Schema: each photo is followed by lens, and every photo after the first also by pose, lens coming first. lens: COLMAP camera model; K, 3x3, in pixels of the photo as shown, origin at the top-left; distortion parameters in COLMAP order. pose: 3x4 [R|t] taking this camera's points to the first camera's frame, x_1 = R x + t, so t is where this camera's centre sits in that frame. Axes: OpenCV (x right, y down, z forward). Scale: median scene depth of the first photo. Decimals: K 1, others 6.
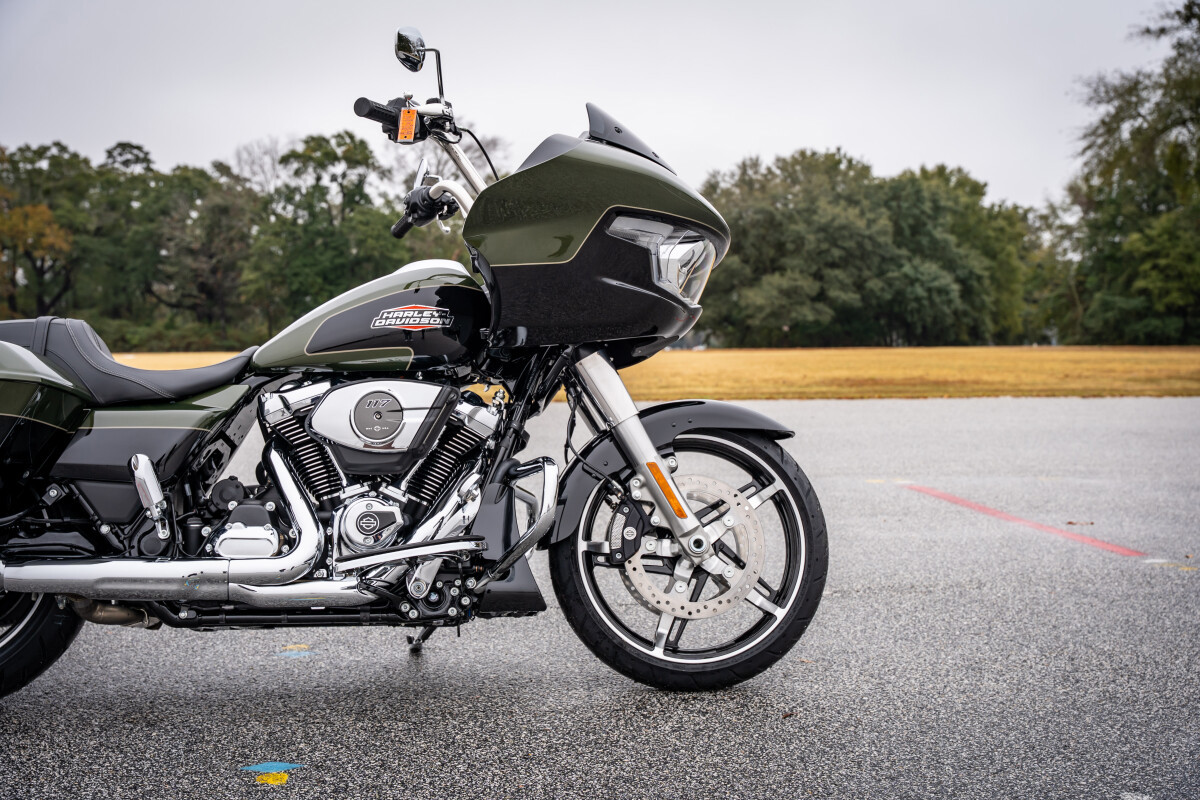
lens RADIAL K [[1502.7, 0, 604.7], [0, 1502.7, 395.3], [0, 0, 1]] dist [0.016388, 0.000000]
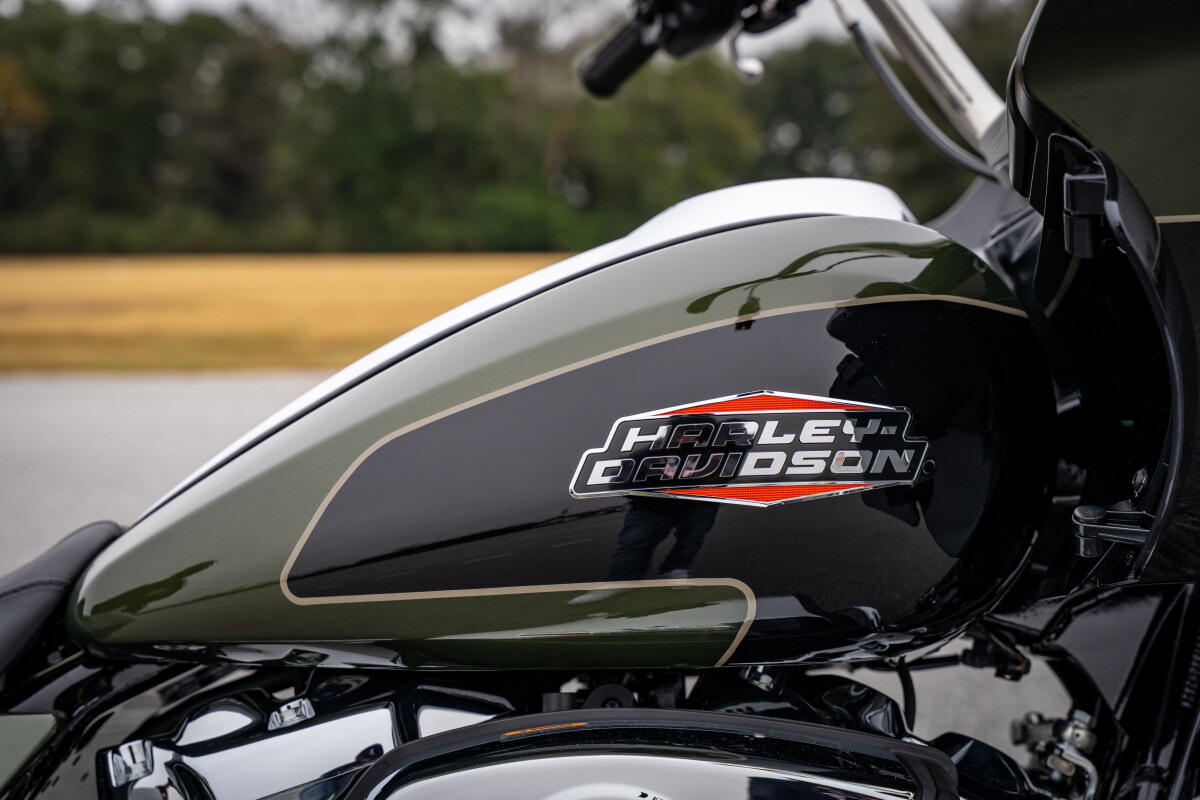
lens RADIAL K [[1958.1, 0, 600.5], [0, 1958.1, 399.3], [0, 0, 1]] dist [0.001851, 0.000000]
pose [[0.997176, 0.005563, -0.074896, -0.122644], [-0.002081, 0.998917, 0.046487, -0.069163], [0.075074, -0.046200, 0.996107, 0.674463]]
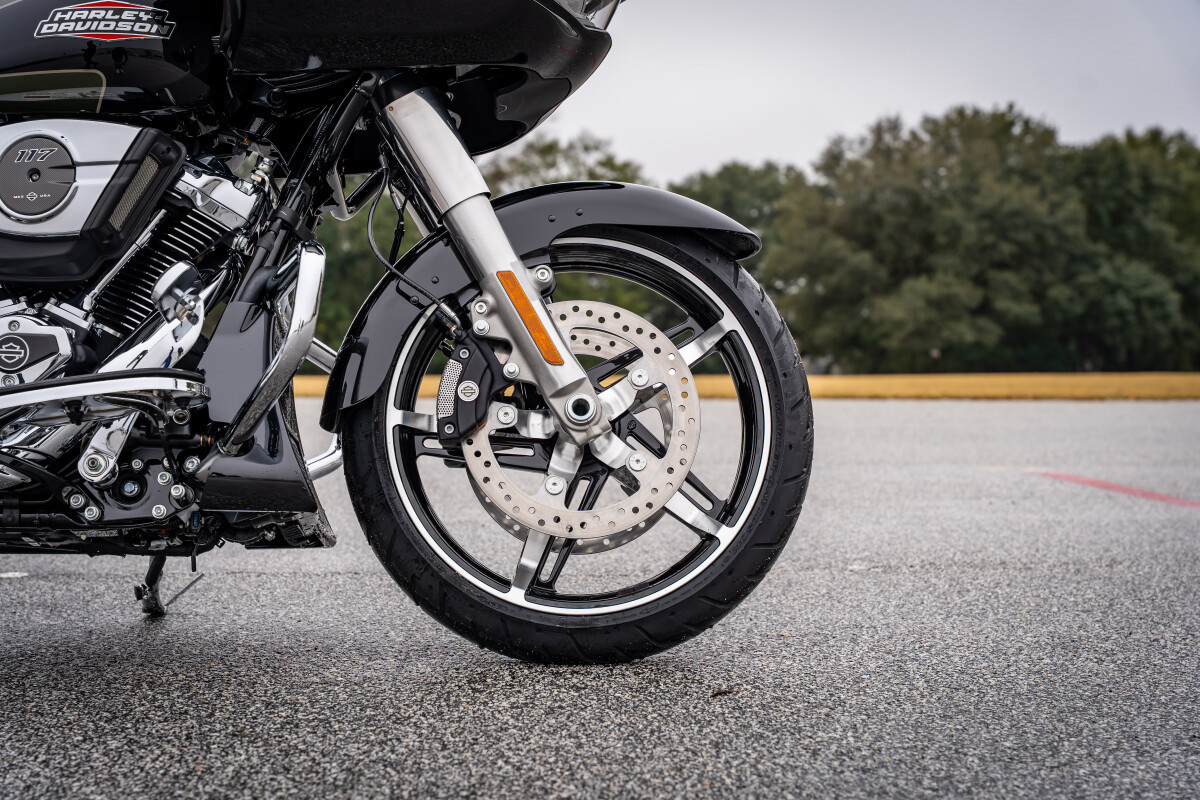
lens RADIAL K [[2041.1, 0, 594.7], [0, 2041.1, 403.2], [0, 0, 1]] dist [0.035328, 0.000000]
pose [[0.998672, 0.009491, -0.050633, 0.104518], [-0.010872, 0.999574, -0.027073, 0.114524], [0.050355, 0.027588, 0.998350, 0.191831]]
